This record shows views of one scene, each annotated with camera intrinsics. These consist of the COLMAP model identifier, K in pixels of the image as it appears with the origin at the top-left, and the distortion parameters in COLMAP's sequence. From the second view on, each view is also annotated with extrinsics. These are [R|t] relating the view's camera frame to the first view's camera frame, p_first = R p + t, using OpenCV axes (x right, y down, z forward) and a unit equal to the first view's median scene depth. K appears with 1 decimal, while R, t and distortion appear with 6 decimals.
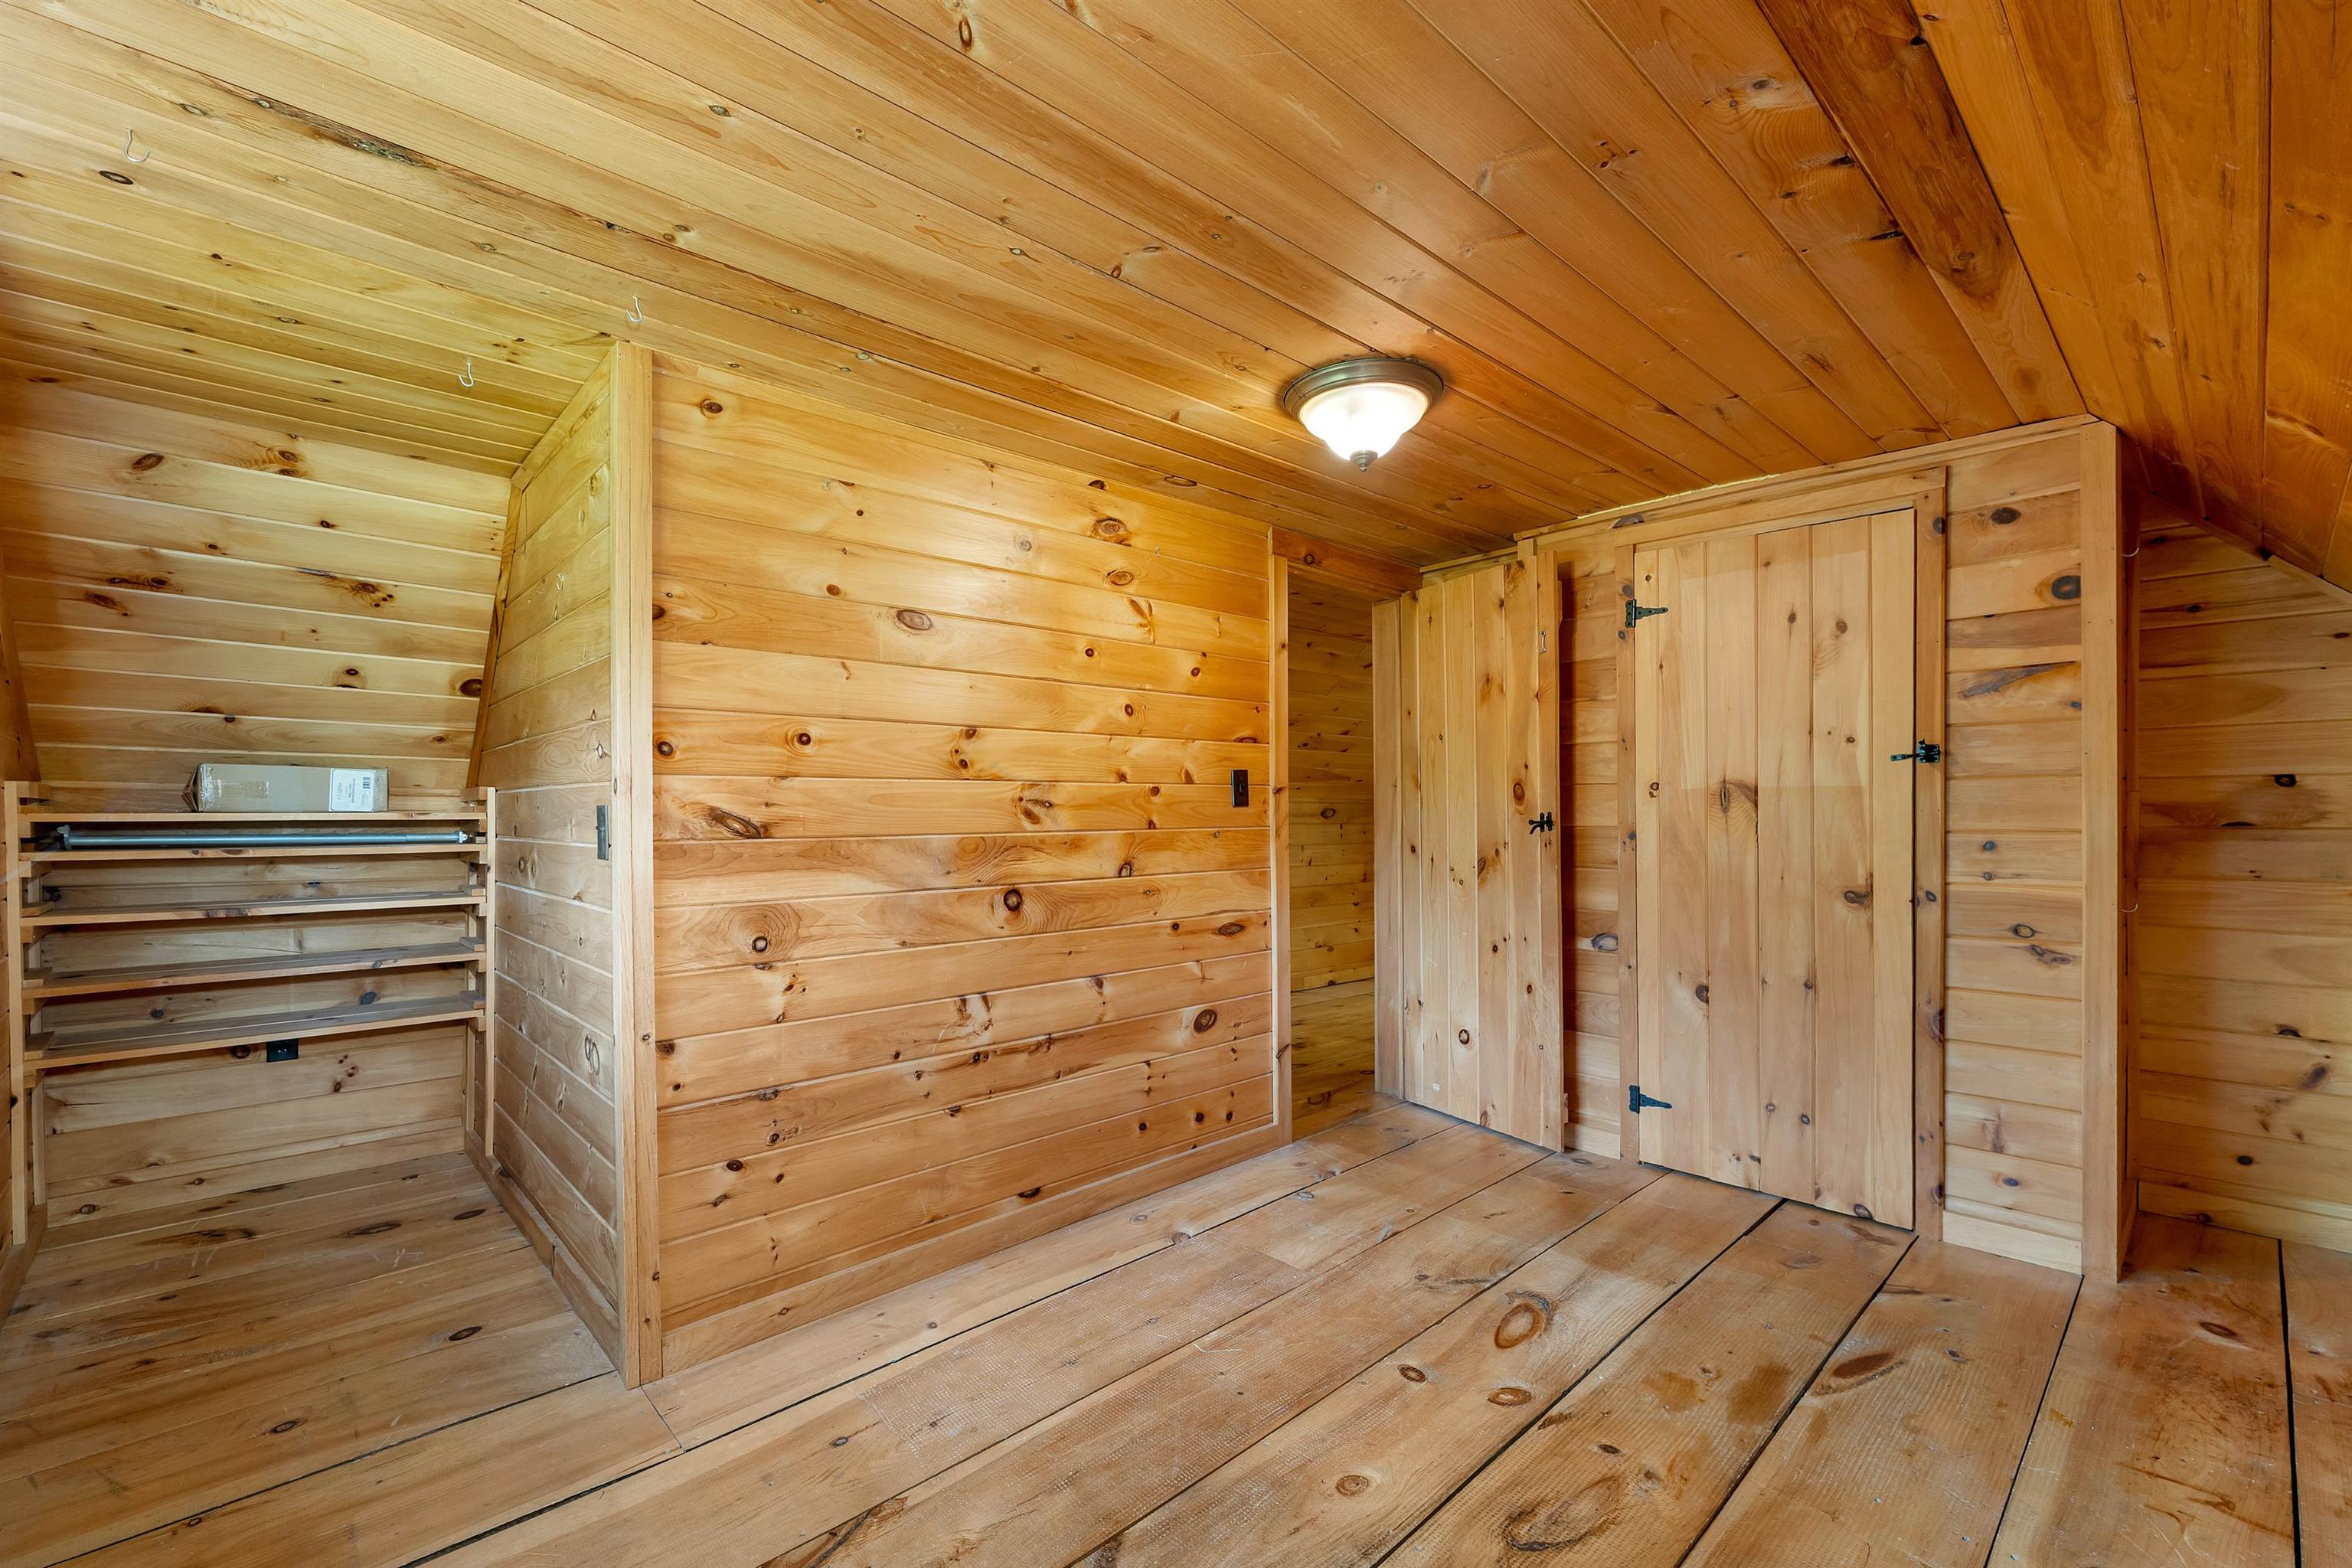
lens RADIAL K [[999.8, 0, 1186.0], [0, 999.8, 831.3], [0, 0, 1]] dist [0.000712, 0.000174]
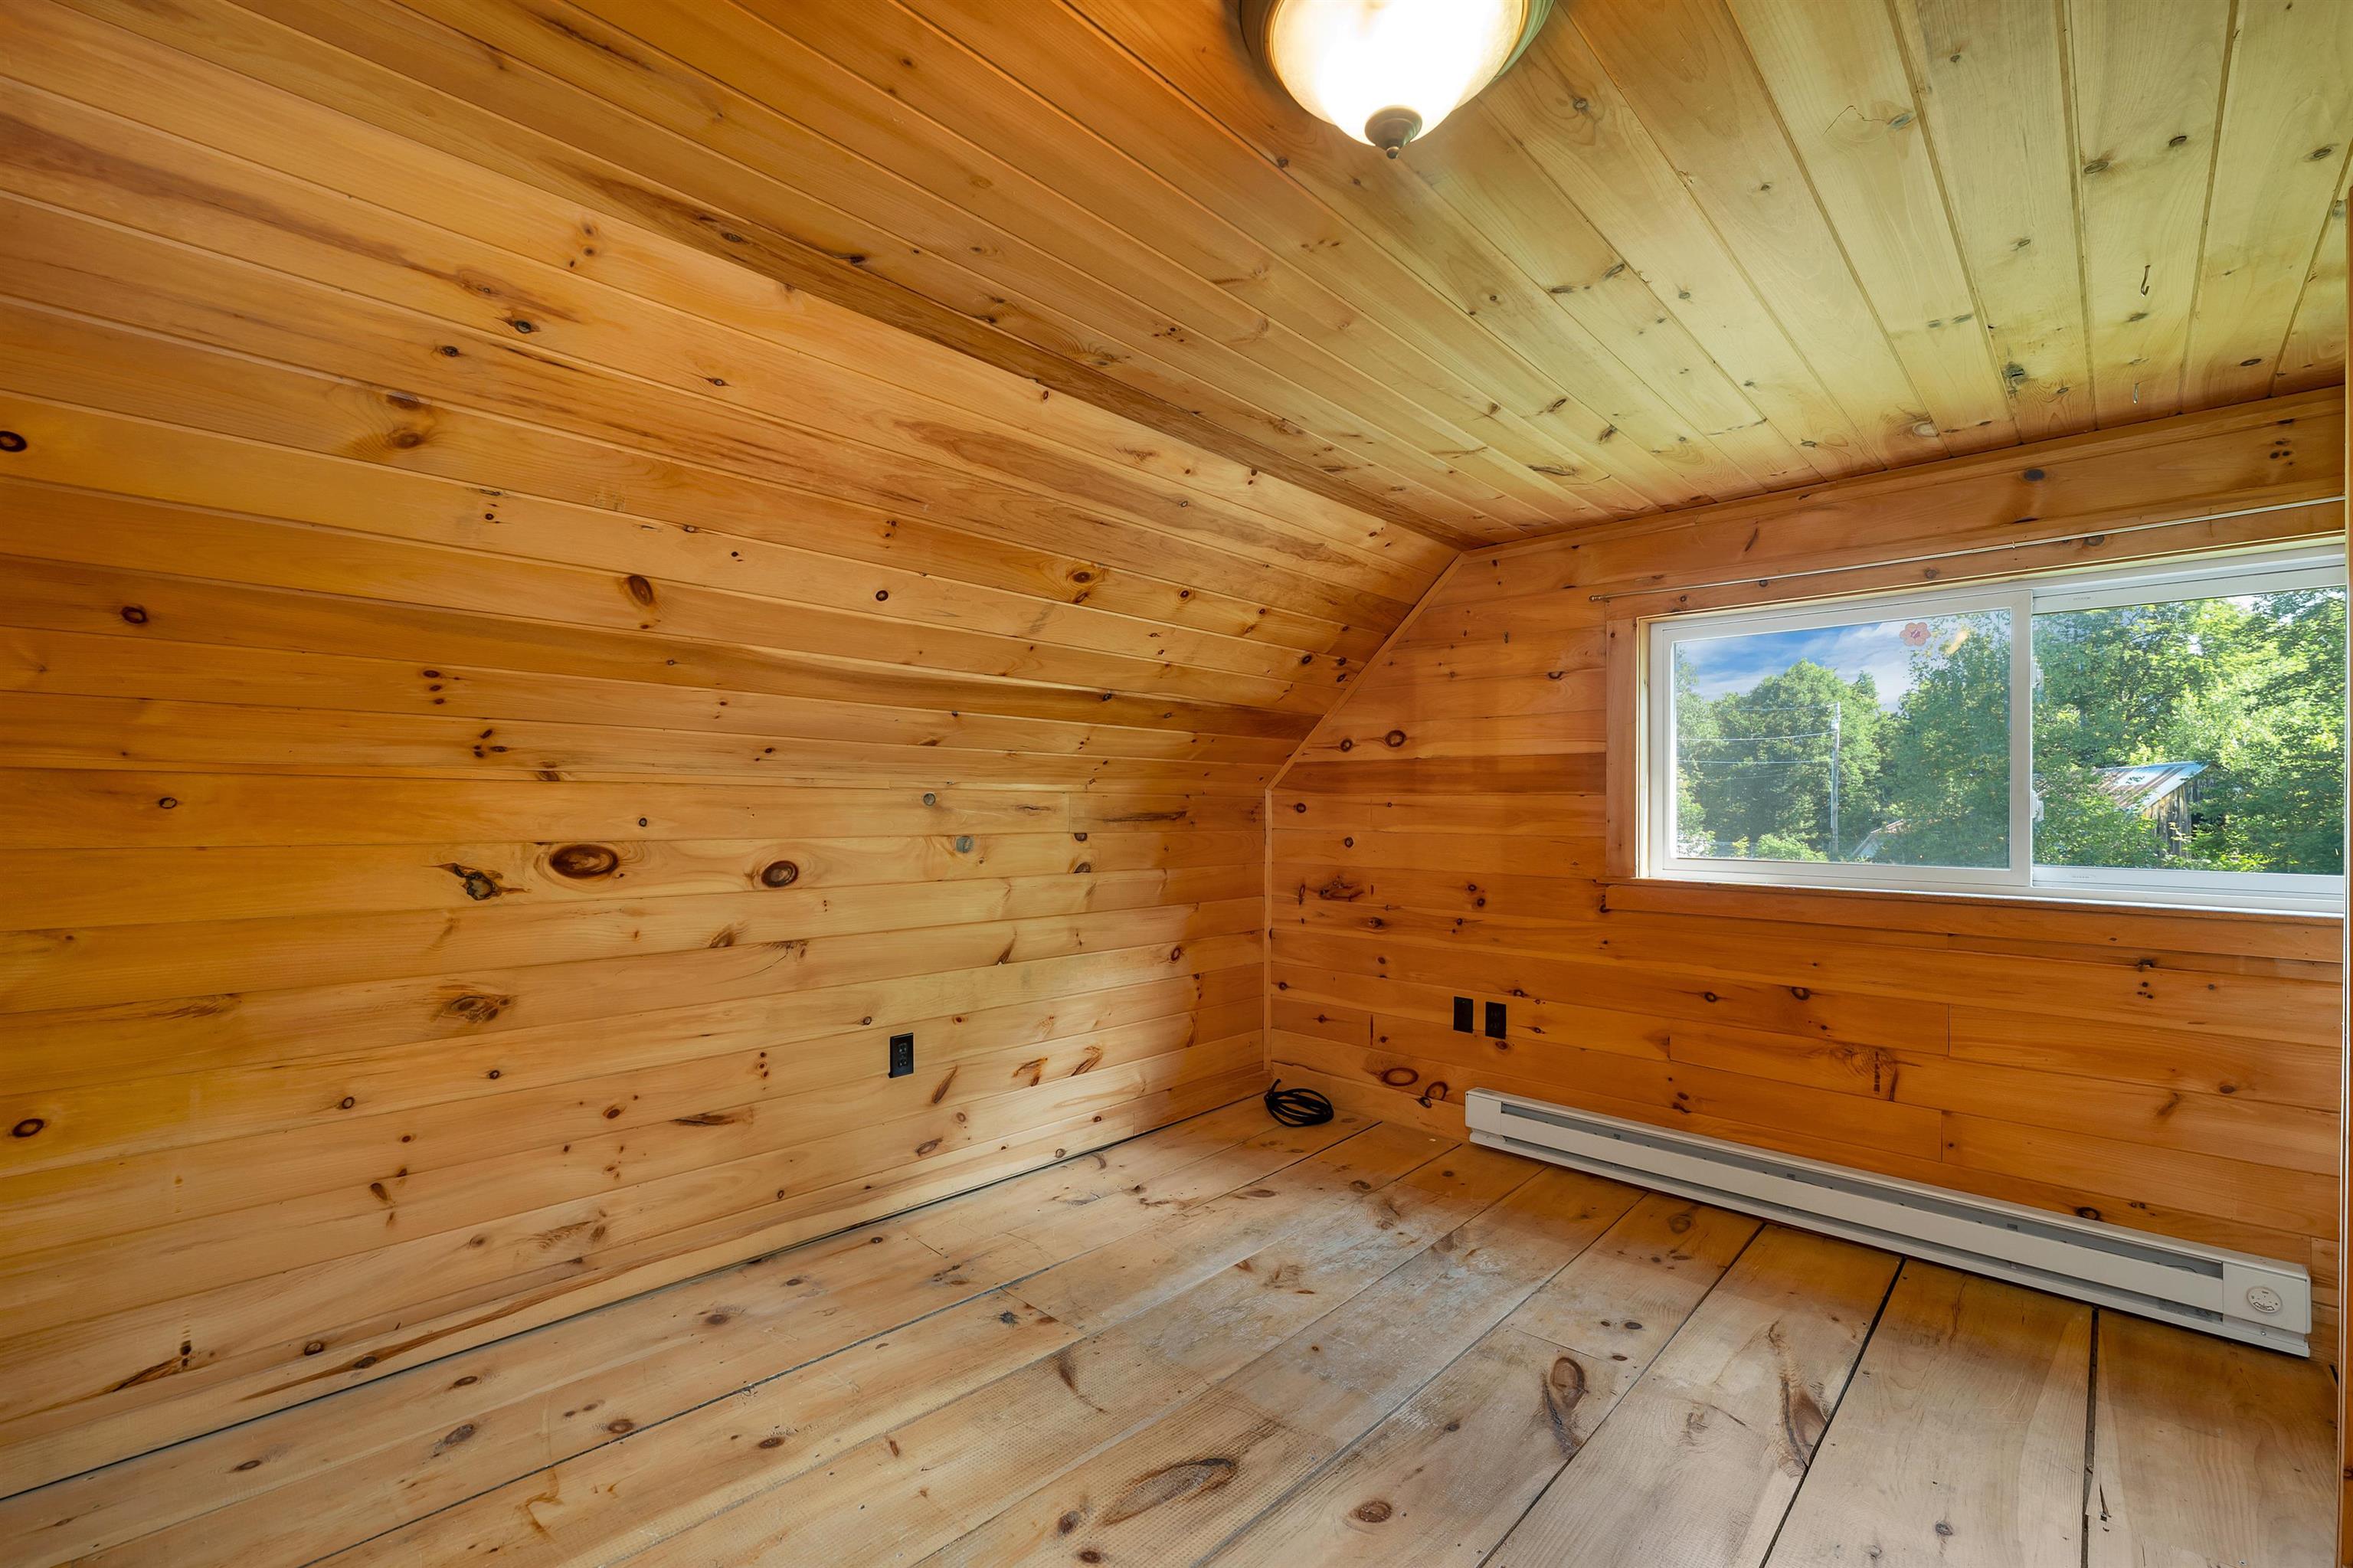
lens RADIAL K [[972.4, 0, 1186.1], [0, 972.4, 802.4], [0, 0, 1]] dist [0.002823, 0.000126]
pose [[-0.998440, 0.001255, -0.055829, 0.257356], [0.000987, 0.999988, 0.004819, -0.030002], [0.055835, 0.004756, -0.998429, 1.233066]]
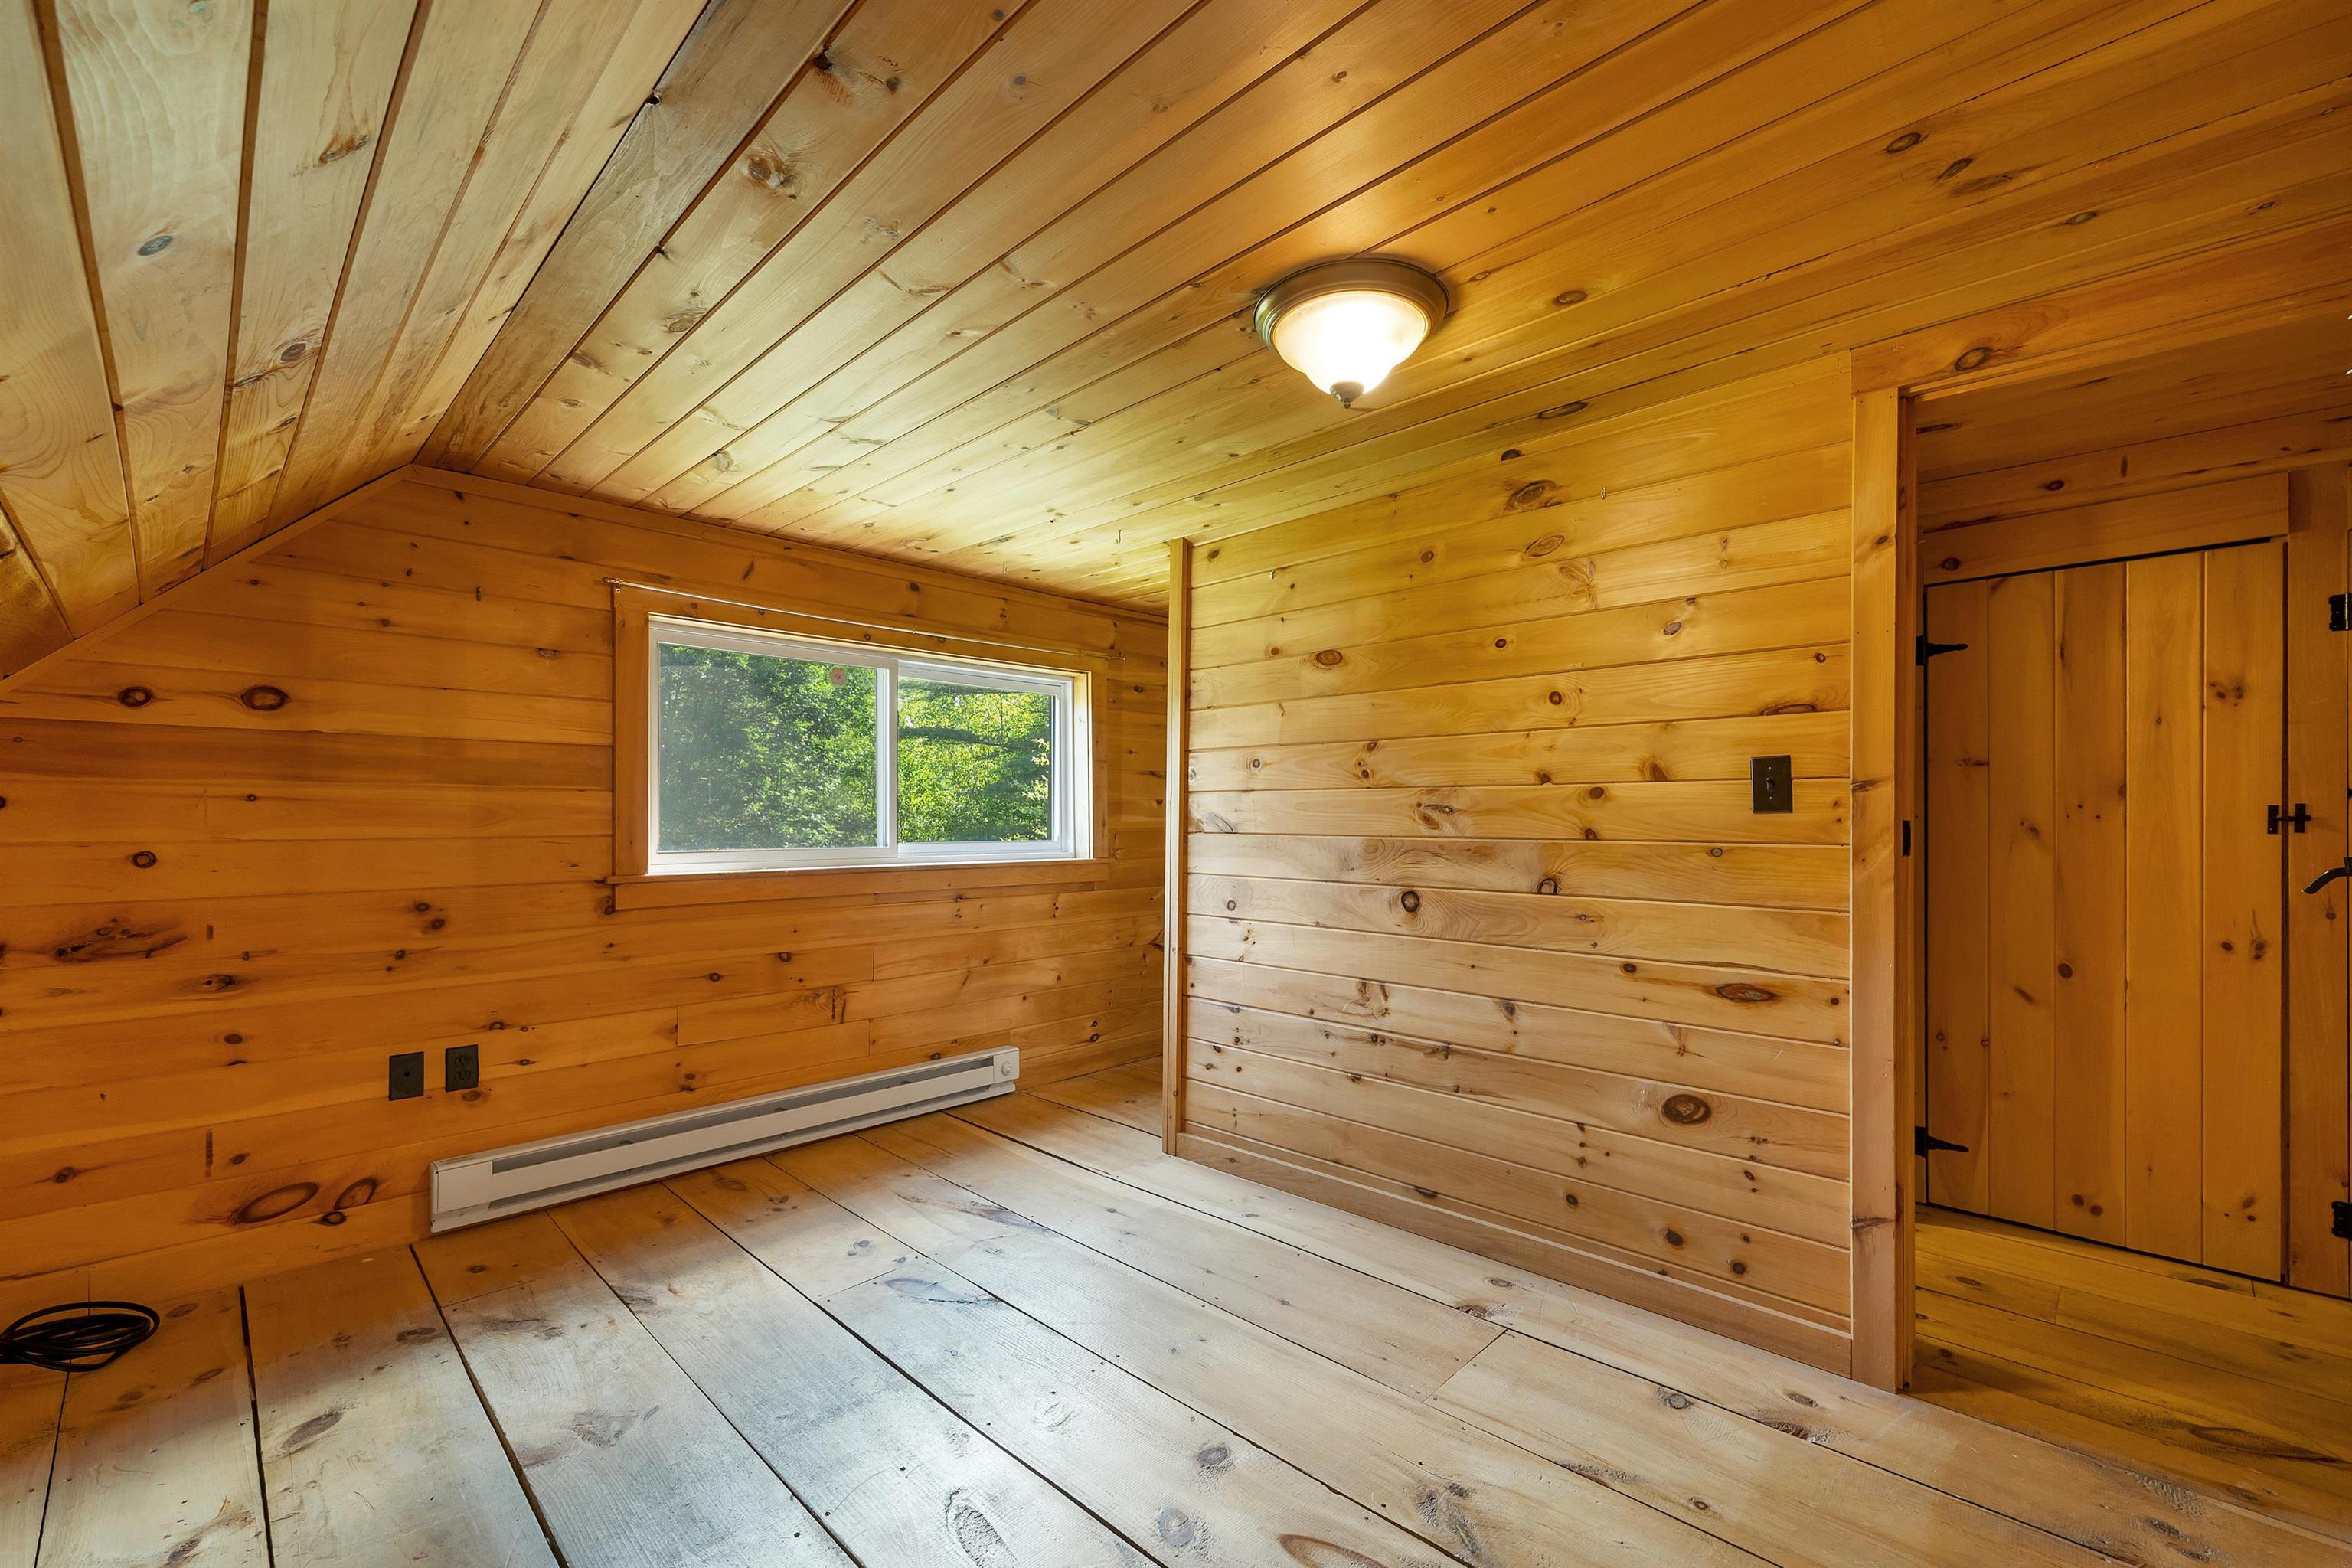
lens RADIAL K [[986.9, 0, 1167.7], [0, 986.9, 818.5], [0, 0, 1]] dist [0.001767, 0.000289]
pose [[0.030327, 0.015779, -0.999415, 0.829908], [-0.016776, 0.999743, 0.015275, -0.028800], [0.999399, 0.016303, 0.030584, 0.697895]]
